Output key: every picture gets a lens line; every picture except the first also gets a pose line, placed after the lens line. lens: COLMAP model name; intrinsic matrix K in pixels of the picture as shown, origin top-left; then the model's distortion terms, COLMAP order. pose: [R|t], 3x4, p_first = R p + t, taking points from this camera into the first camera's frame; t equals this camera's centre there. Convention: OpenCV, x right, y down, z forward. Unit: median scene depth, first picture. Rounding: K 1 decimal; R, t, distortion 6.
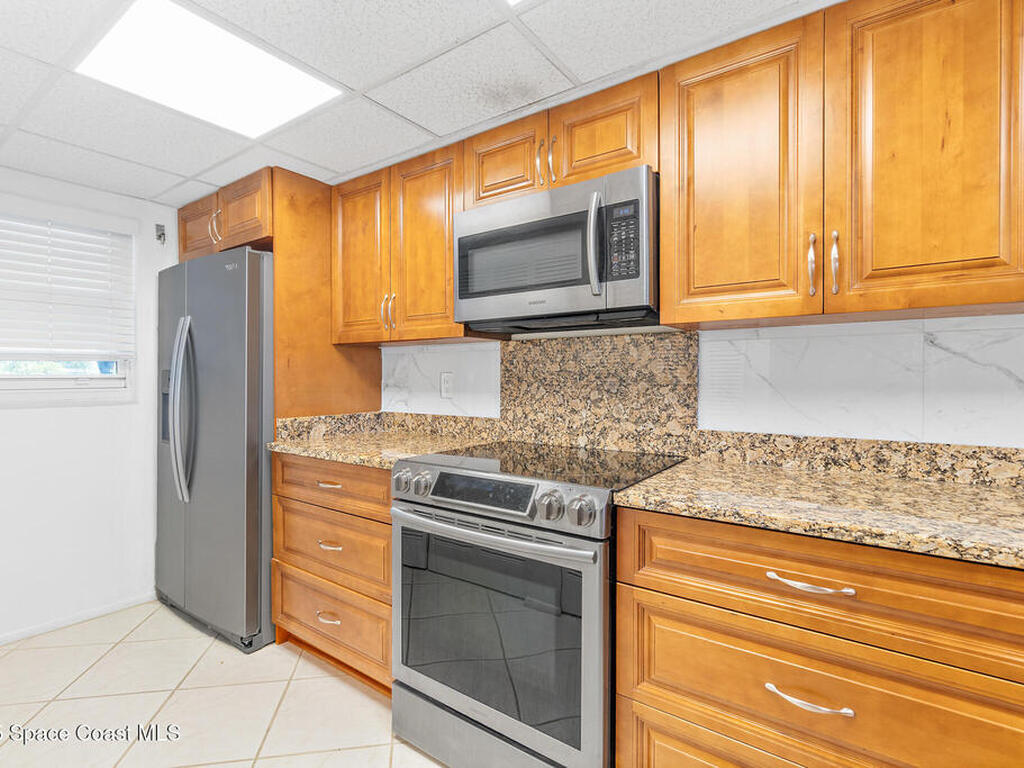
lens RADIAL K [[501.3, 0, 506.5], [0, 501.3, 374.4], [0, 0, 1]] dist [-0.003975, 0.000097]
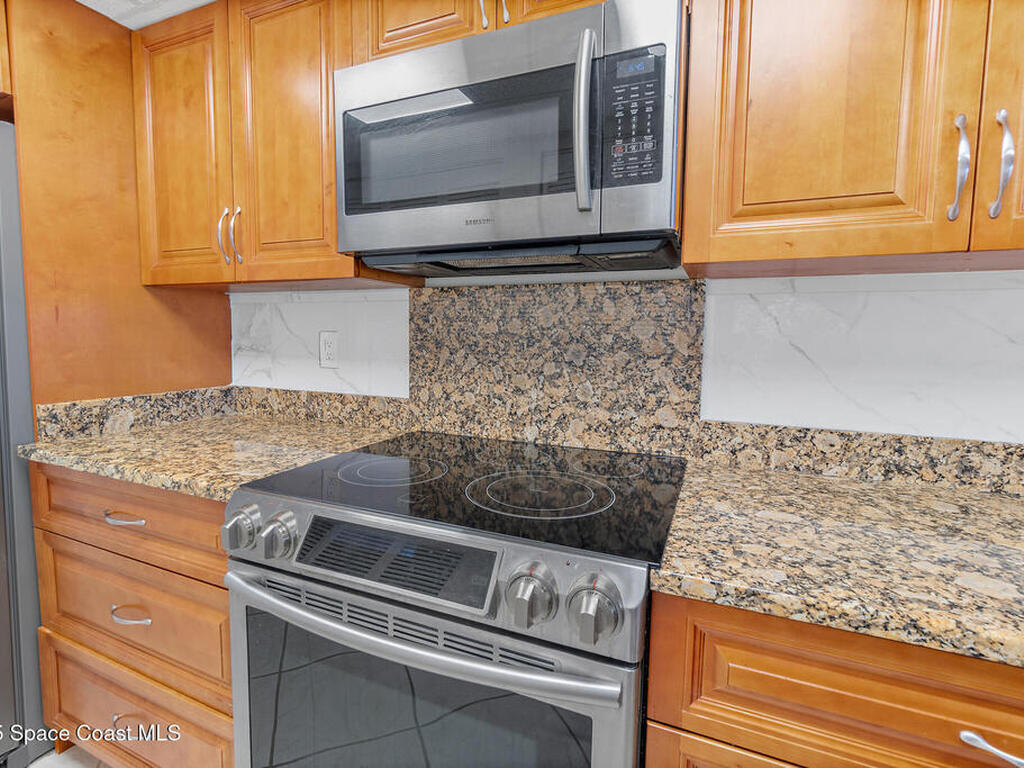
lens RADIAL K [[501.3, 0, 506.5], [0, 501.3, 374.4], [0, 0, 1]] dist [-0.003975, 0.000097]
pose [[0.977380, -0.004513, 0.211444, -0.030125], [-0.014119, 0.996149, 0.086527, -0.009868], [-0.211020, -0.087556, 0.973553, 0.318249]]
